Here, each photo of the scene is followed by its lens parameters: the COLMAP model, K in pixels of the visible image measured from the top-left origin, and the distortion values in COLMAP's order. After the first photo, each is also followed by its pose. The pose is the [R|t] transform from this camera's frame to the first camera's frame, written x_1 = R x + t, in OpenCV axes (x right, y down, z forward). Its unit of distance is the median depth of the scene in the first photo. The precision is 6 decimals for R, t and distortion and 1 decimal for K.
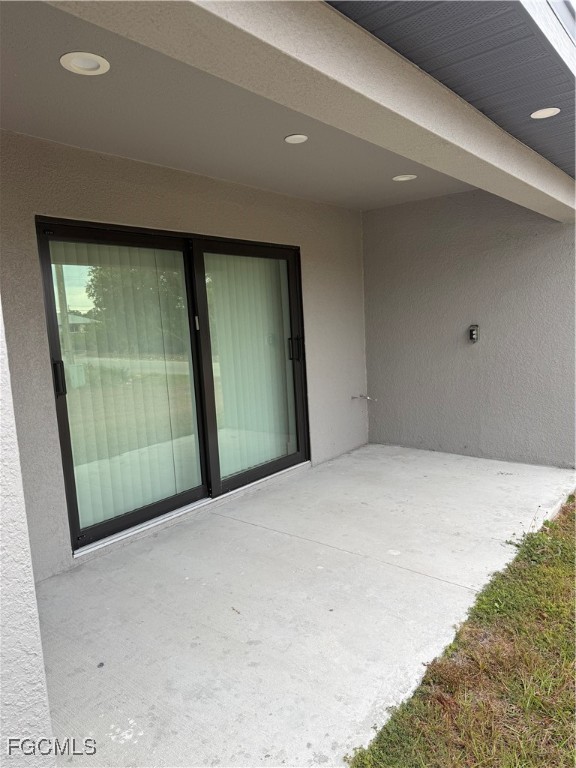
lens RADIAL K [[540.5, 0, 291.3], [0, 540.5, 384.3], [0, 0, 1]] dist [-0.004861, -0.006988]
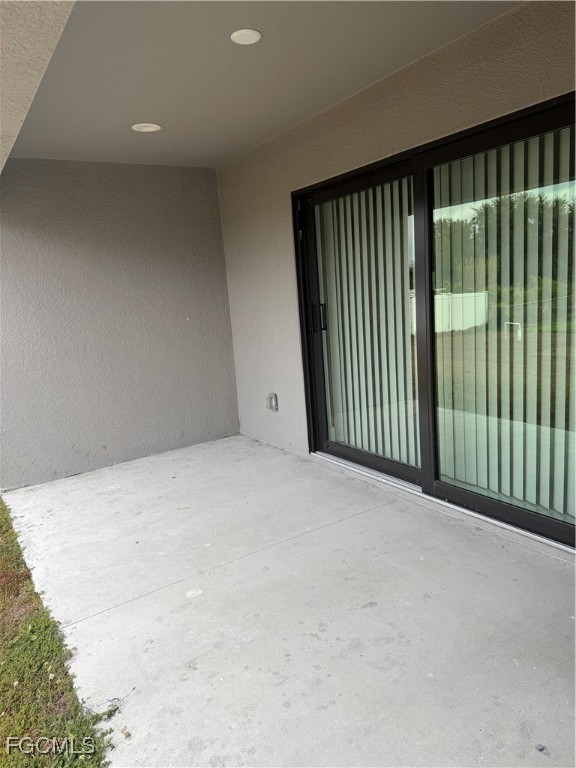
lens RADIAL K [[540.5, 0, 291.4], [0, 540.5, 382.1], [0, 0, 1]] dist [-0.004861, -0.006988]
pose [[-0.299866, 0.243920, -0.922271, 0.793287], [-0.037371, 0.963014, 0.266846, -0.200442], [0.953249, 0.114485, -0.279660, 1.311008]]
